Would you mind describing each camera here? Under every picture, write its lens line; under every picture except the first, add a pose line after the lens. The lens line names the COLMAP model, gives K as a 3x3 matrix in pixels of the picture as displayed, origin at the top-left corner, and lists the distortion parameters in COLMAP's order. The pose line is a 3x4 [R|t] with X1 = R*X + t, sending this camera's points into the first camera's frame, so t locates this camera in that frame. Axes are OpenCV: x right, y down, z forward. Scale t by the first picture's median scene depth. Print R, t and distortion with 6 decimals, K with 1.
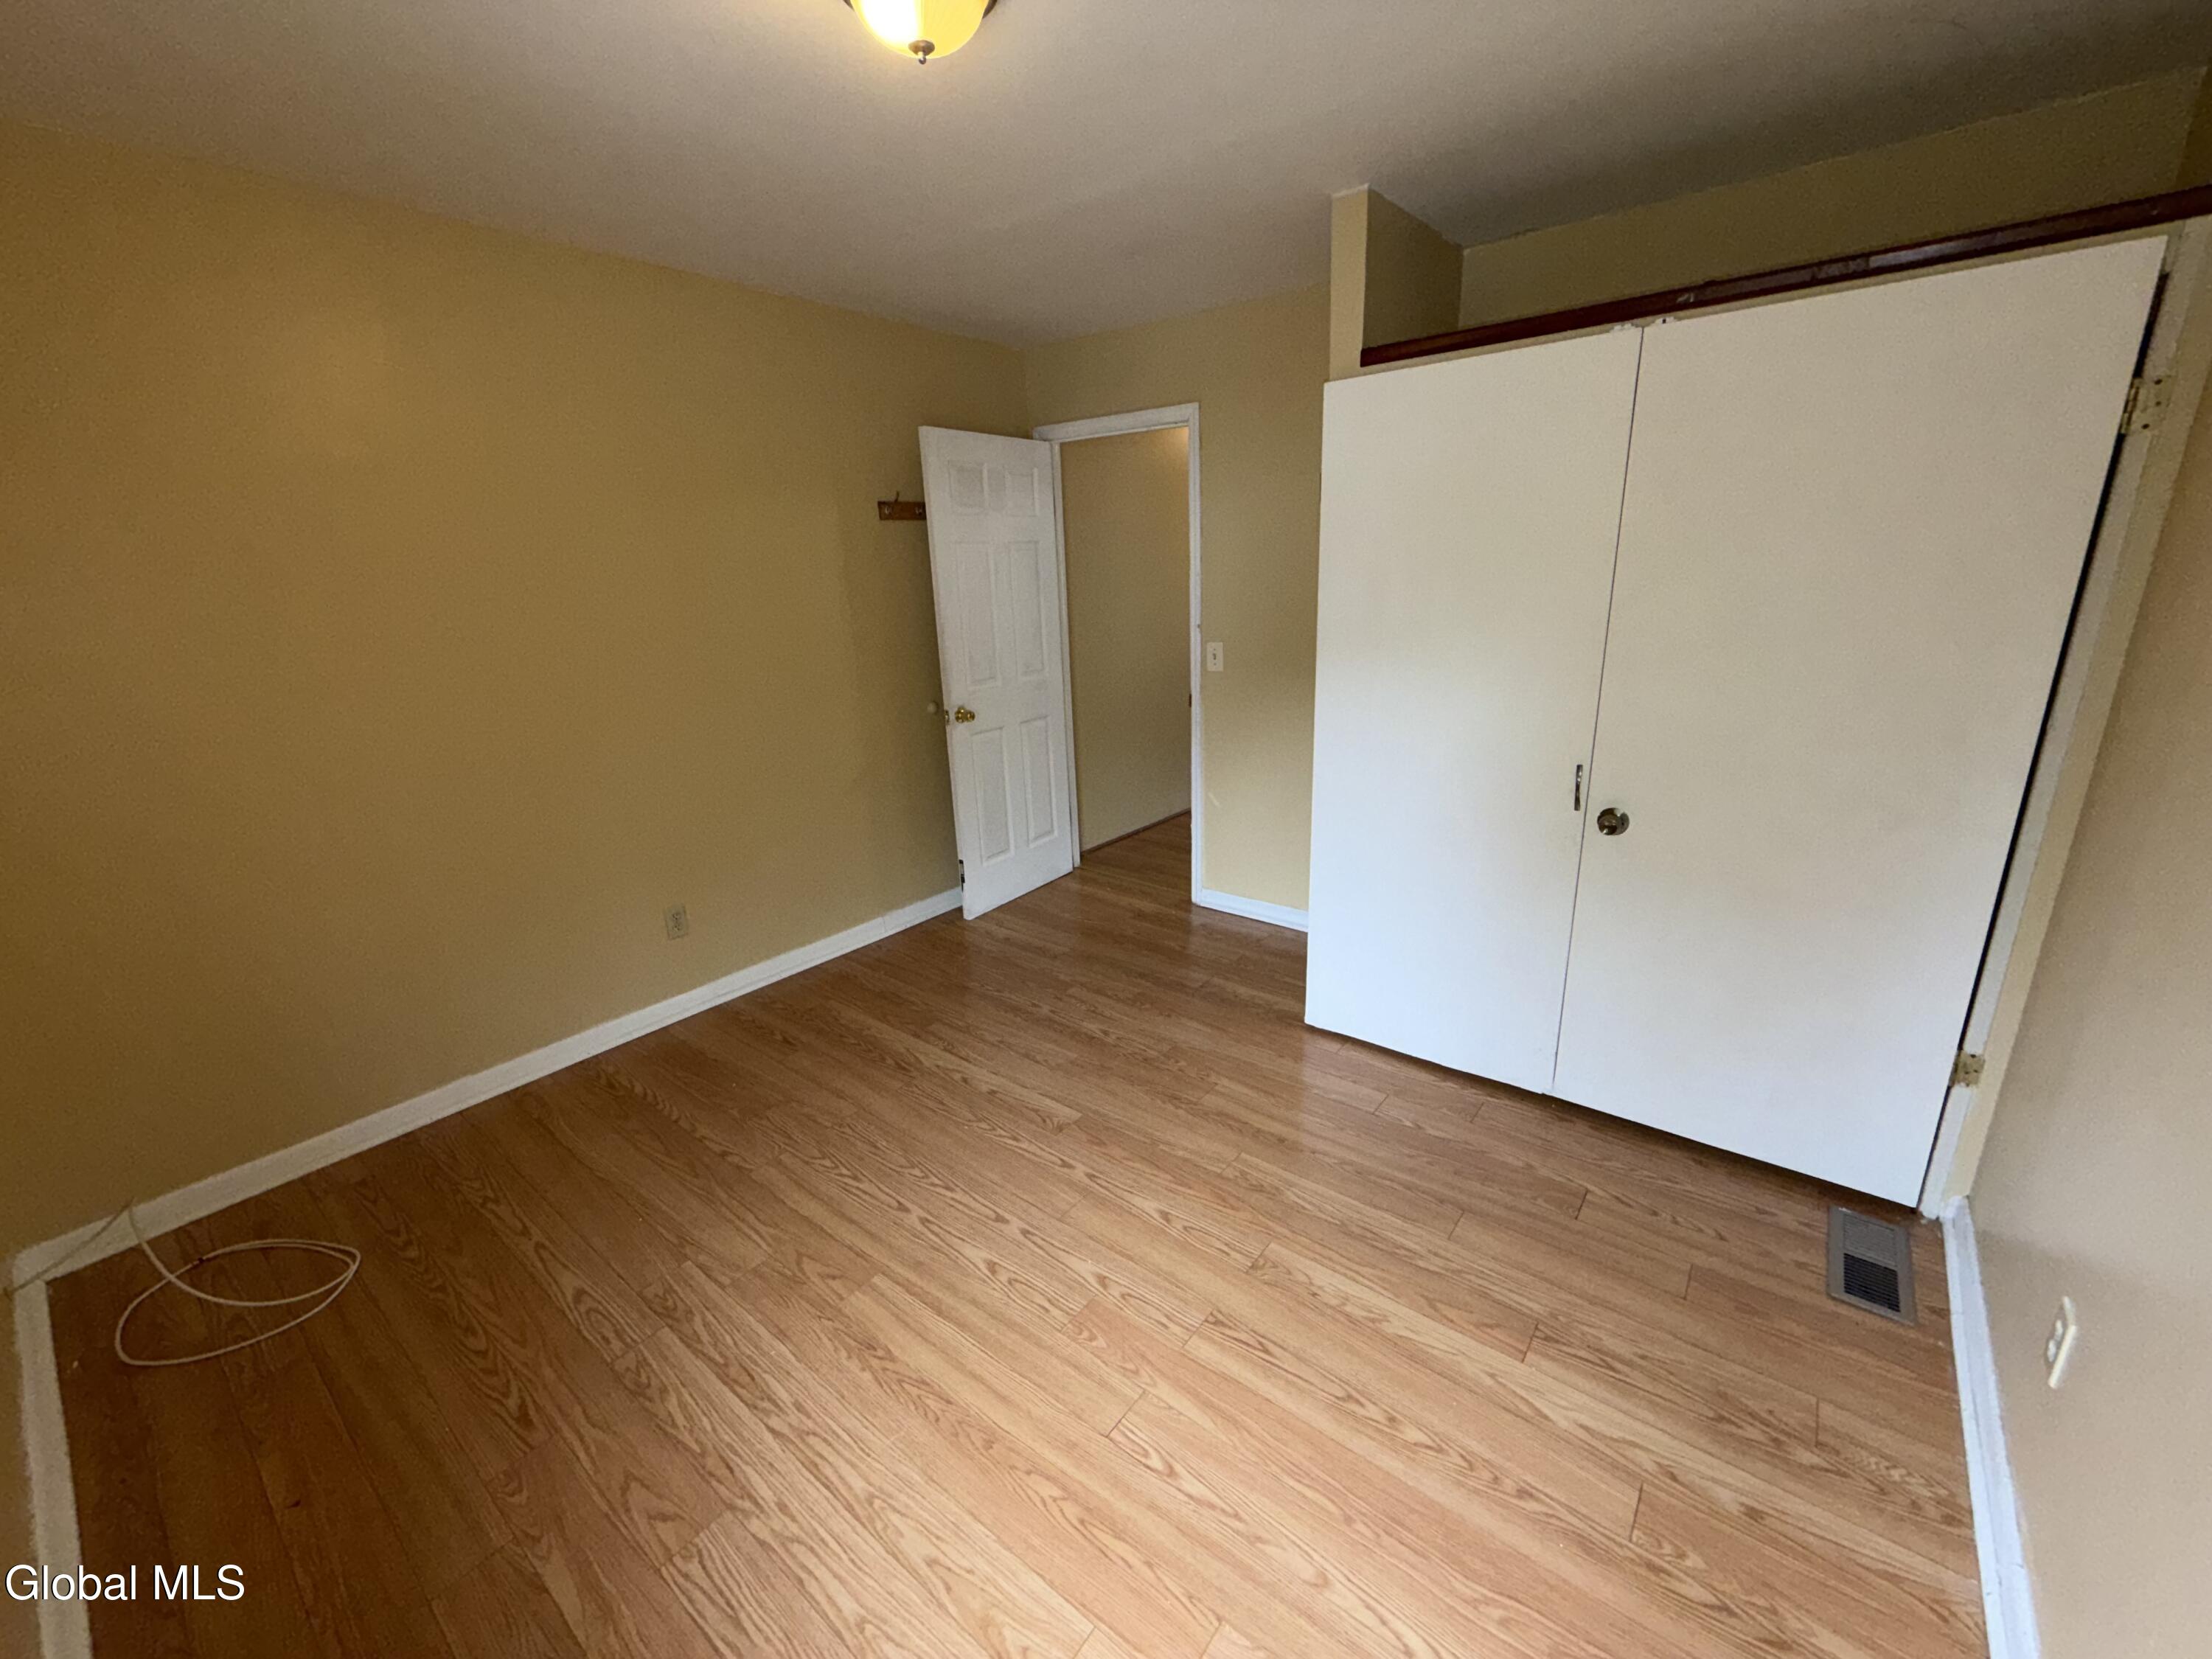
lens RADIAL K [[887.7, 0, 1111.3], [0, 887.7, 827.6], [0, 0, 1]] dist [0.000225, 0.000442]
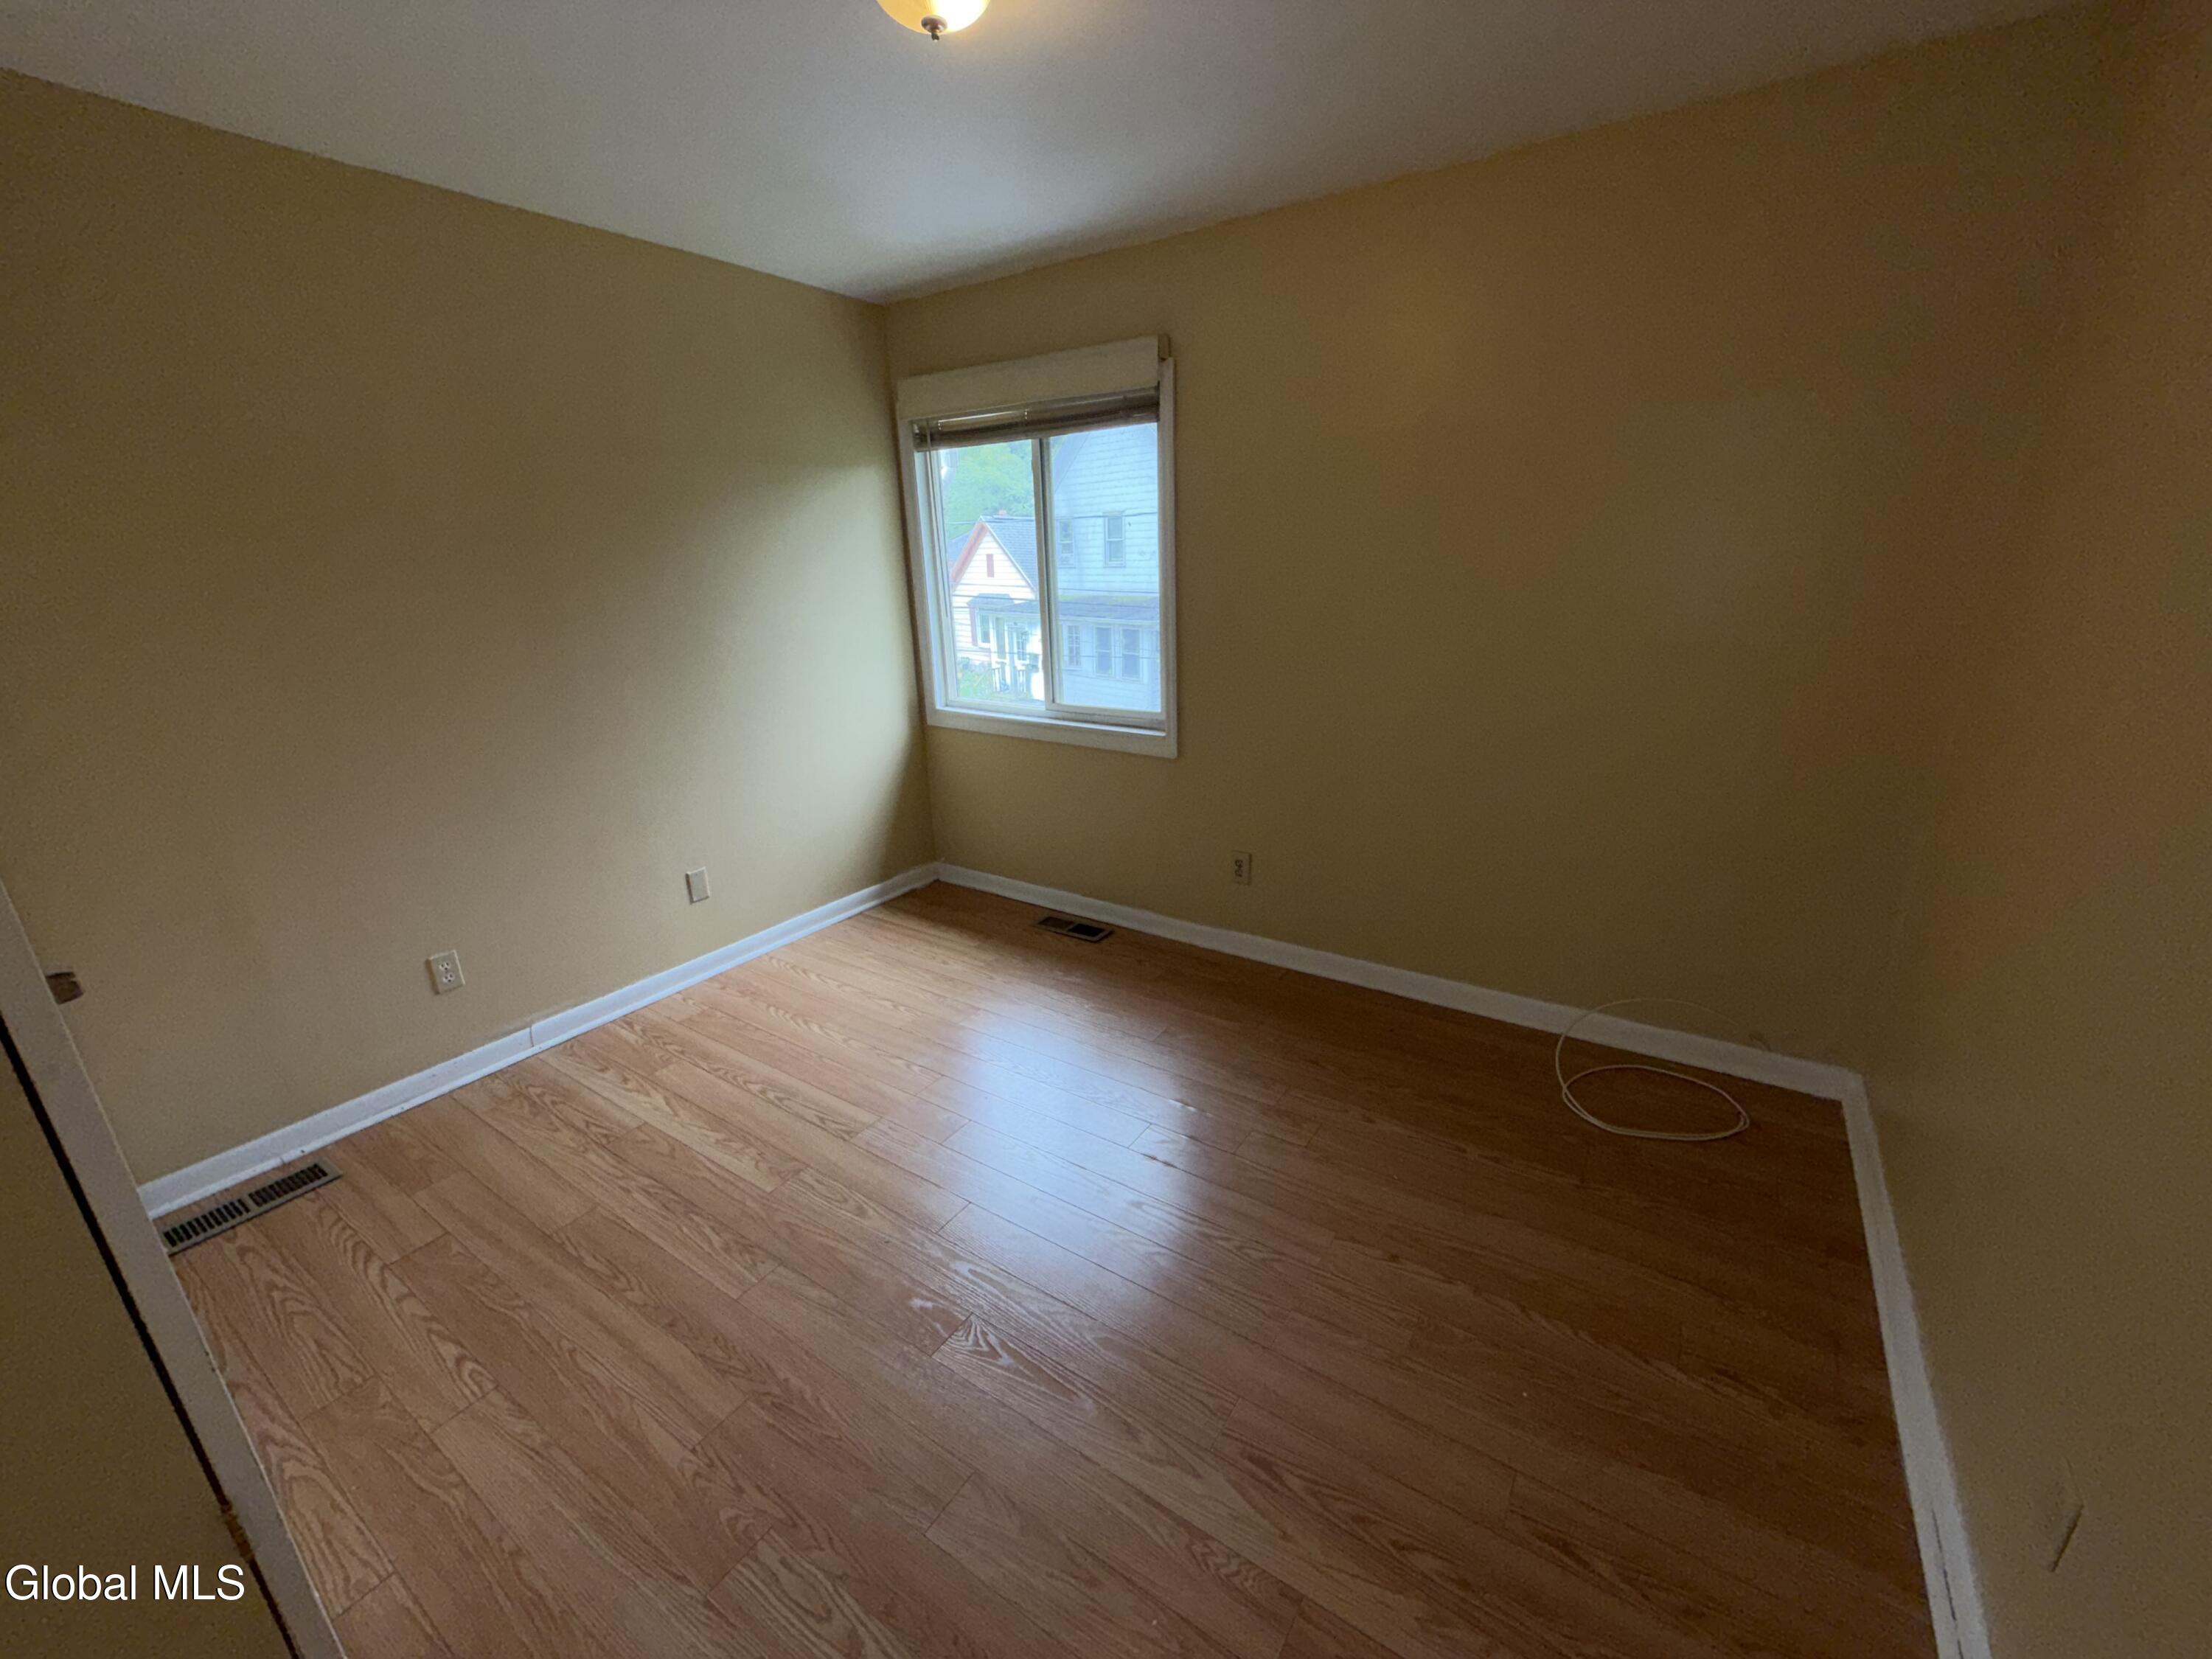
lens RADIAL K [[887.7, 0, 1111.3], [0, 887.7, 827.6], [0, 0, 1]] dist [0.000225, 0.000442]
pose [[-0.994615, 0.084343, -0.060234, -0.210262], [0.036328, 0.828003, 0.559545, -0.499992], [0.097067, 0.554344, -0.826608, 1.754647]]
